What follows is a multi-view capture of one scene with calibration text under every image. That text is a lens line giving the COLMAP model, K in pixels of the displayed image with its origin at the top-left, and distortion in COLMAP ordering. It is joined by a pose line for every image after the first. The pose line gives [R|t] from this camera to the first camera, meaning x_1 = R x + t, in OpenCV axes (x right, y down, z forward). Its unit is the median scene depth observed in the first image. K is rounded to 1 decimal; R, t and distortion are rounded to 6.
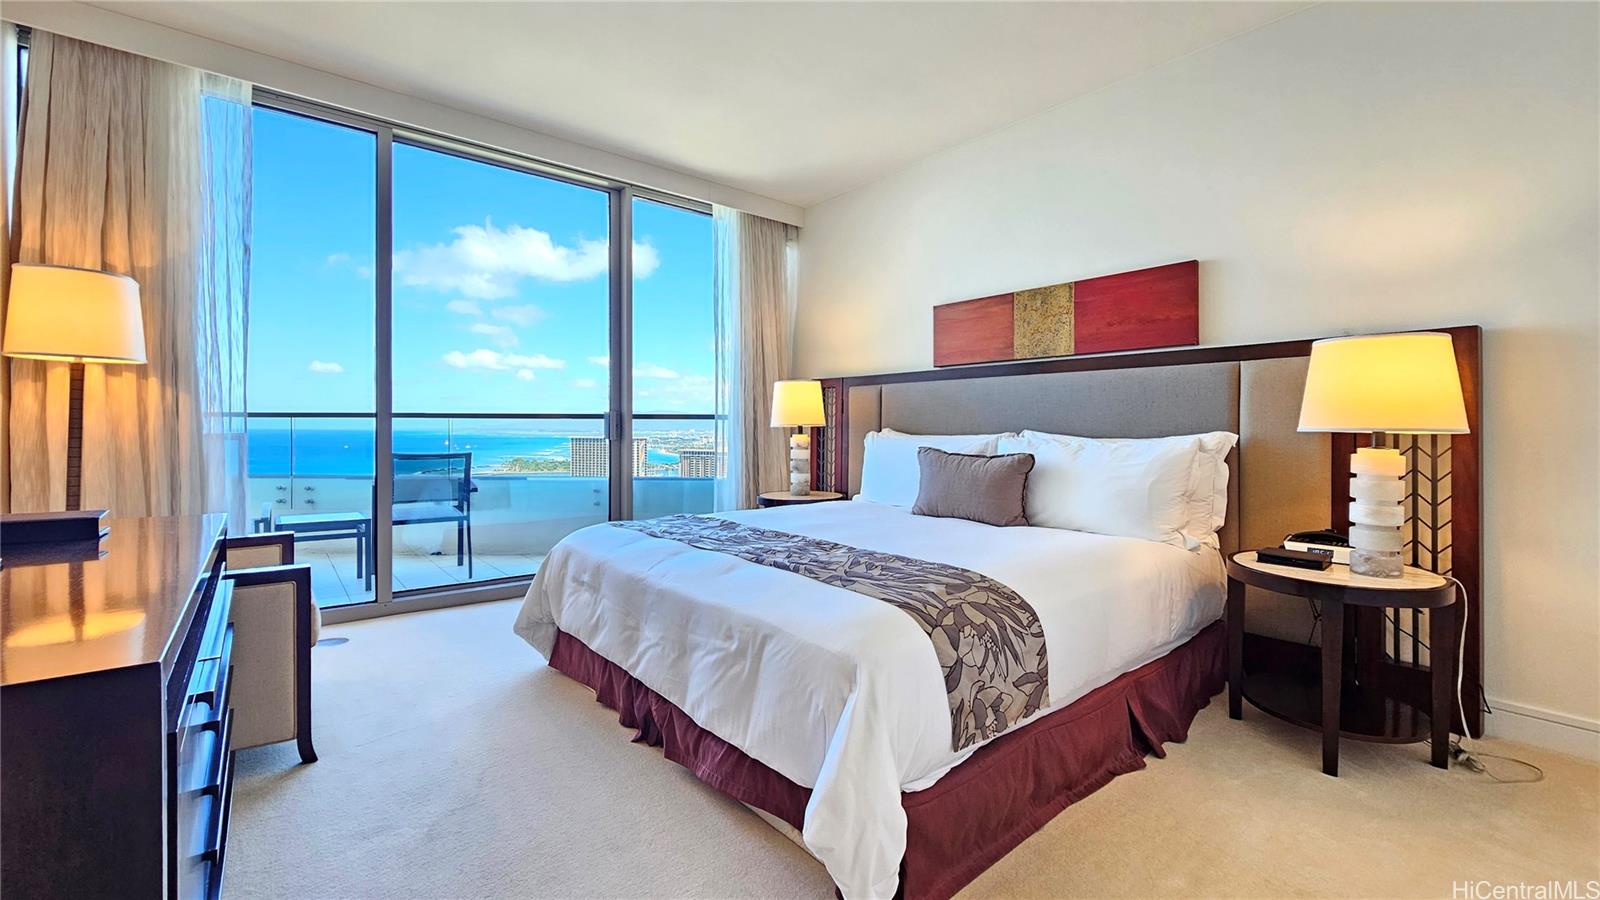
lens RADIAL K [[662.7, 0, 805.3], [0, 662.7, 425.7], [0, 0, 1]] dist [0.004705, 0.000195]
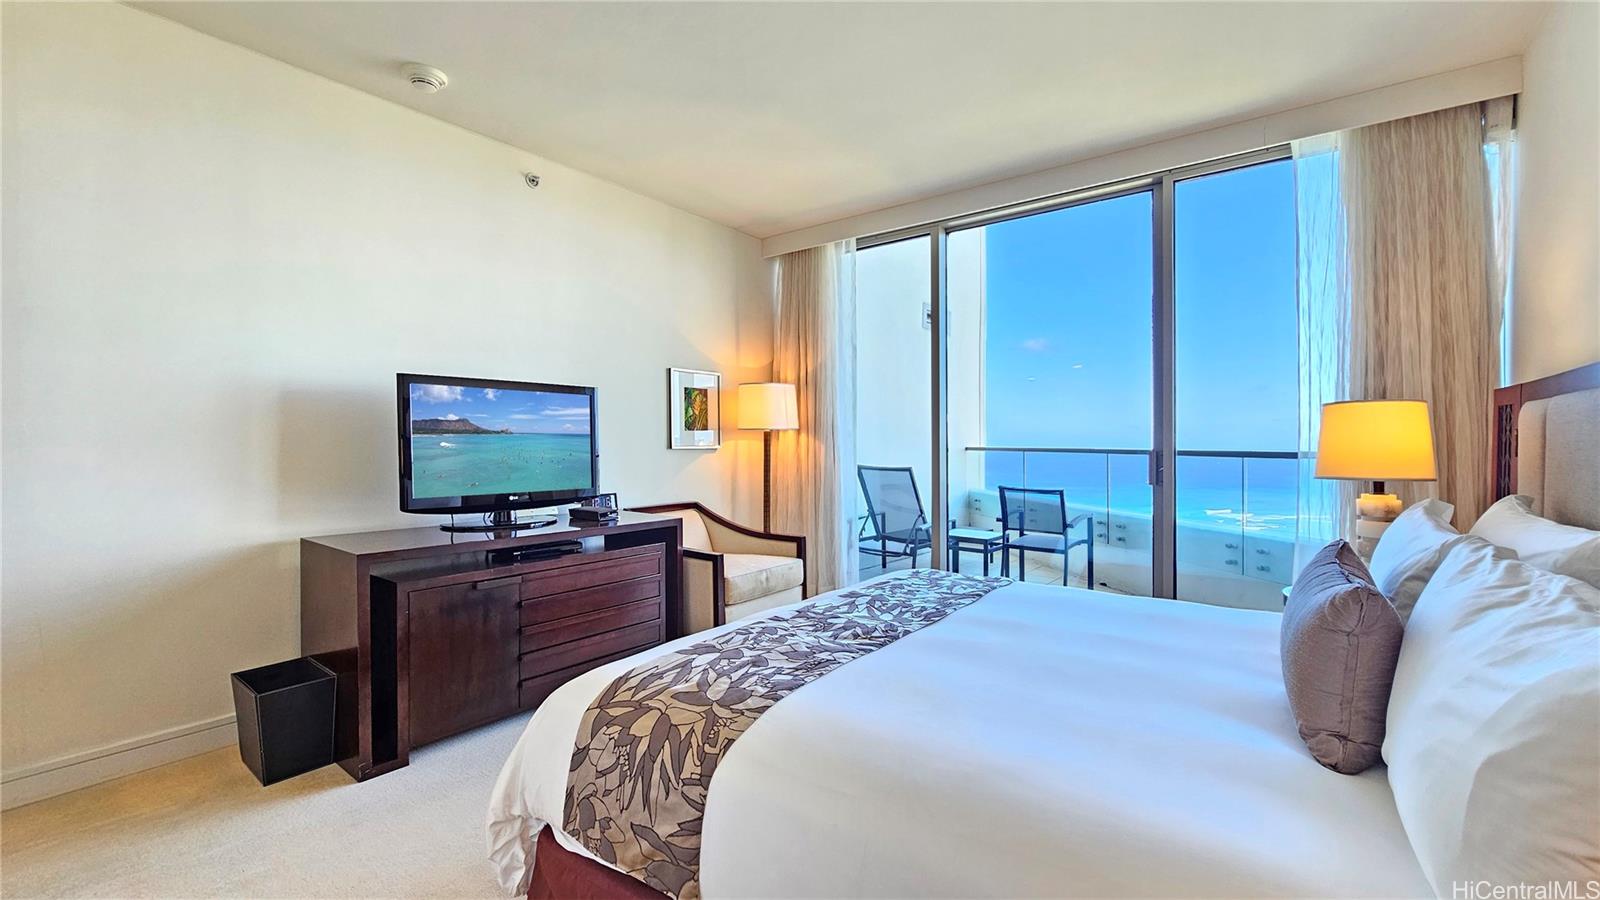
lens RADIAL K [[662.7, 0, 790.7], [0, 662.7, 445.3], [0, 0, 1]] dist [0.004705, 0.000195]
pose [[0.218095, -0.002621, -0.975924, 0.623688], [0.002322, 0.999995, -0.002166, -0.041460], [0.975925, -0.001794, 0.218100, 0.546564]]
